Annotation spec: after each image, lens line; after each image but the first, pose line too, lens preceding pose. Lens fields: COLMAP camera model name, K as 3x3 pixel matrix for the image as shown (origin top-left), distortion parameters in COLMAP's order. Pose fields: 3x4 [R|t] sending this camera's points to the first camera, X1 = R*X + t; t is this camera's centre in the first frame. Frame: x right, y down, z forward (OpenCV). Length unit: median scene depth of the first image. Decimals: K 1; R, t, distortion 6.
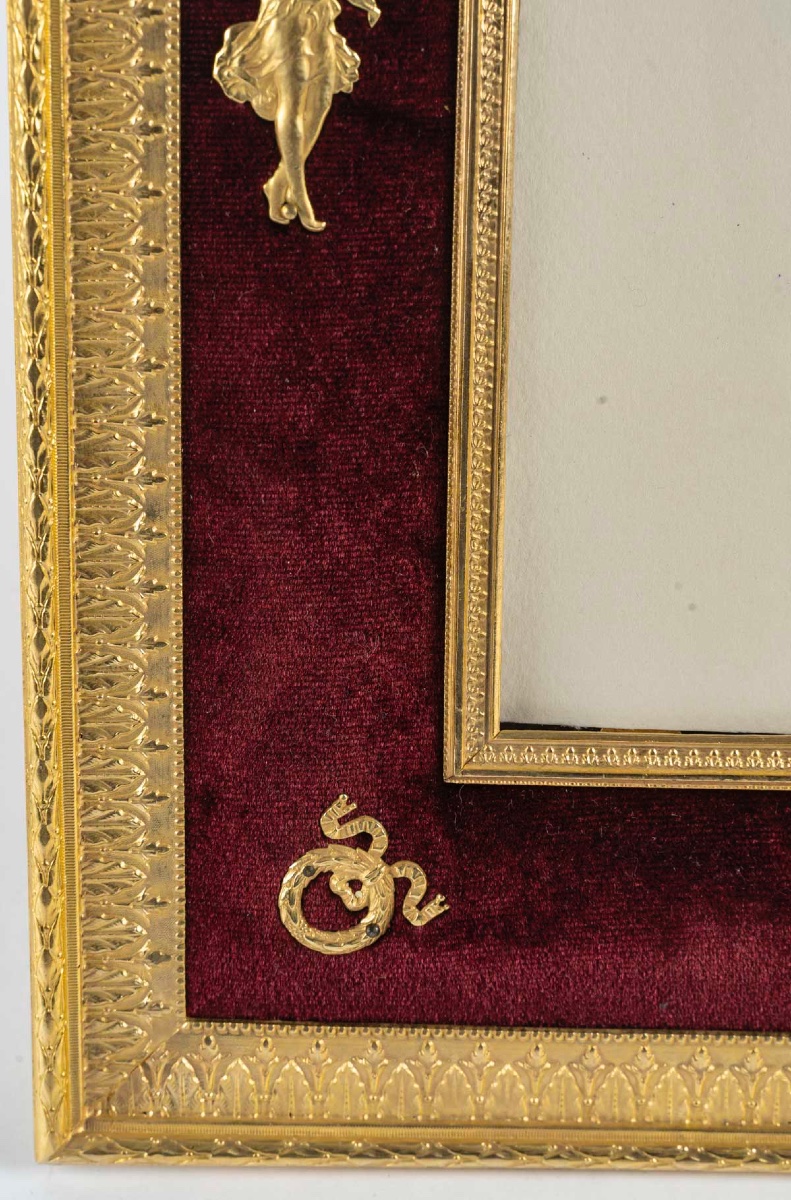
lens RADIAL K [[2682.6, 0, 388.7], [0, 2682.6, 626.7], [0, 0, 1]] dist [0.059011, 0.000000]
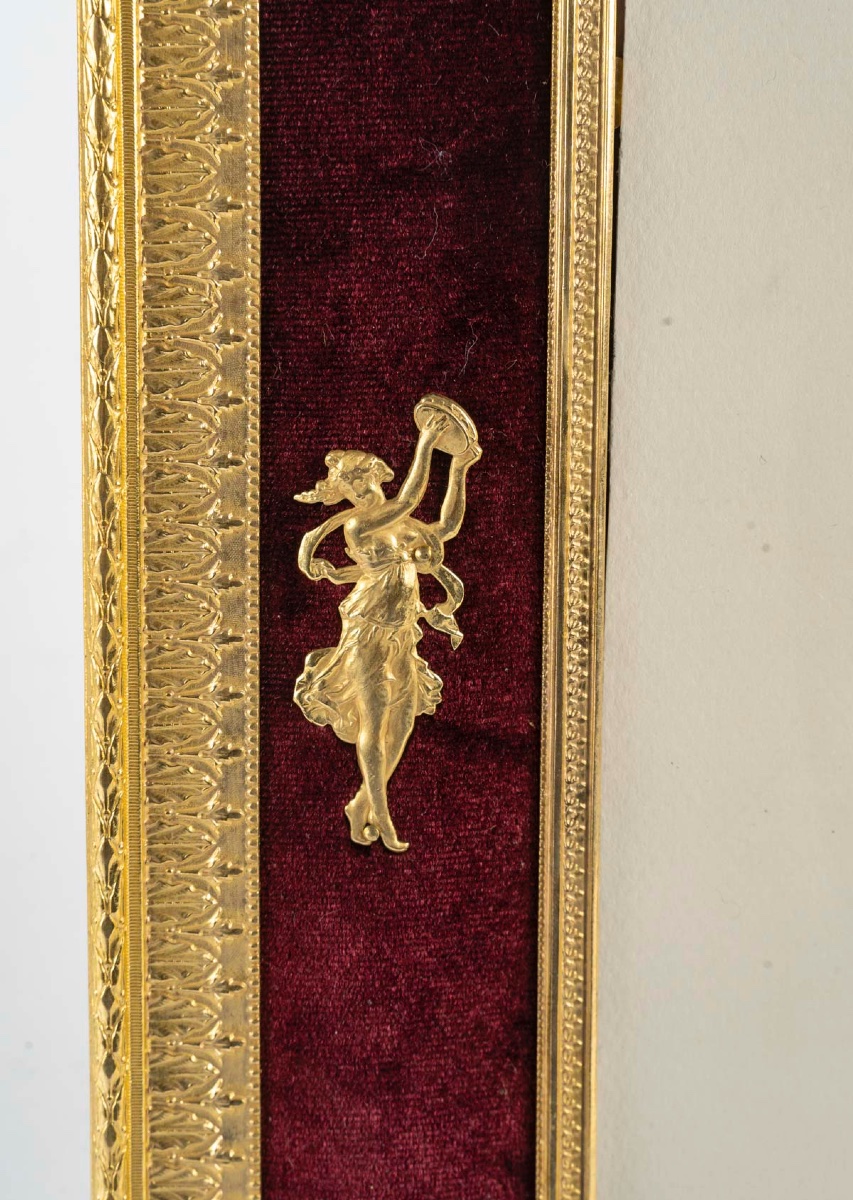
lens RADIAL K [[2829.1, 0, 479.8], [0, 2829.1, 601.6], [0, 0, 1]] dist [0.045769, 0.000000]
pose [[0.999967, -0.008066, 0.001138, 0.001803], [0.008143, 0.993137, -0.116670, -0.113437], [-0.000189, 0.116676, 0.993170, -0.028502]]
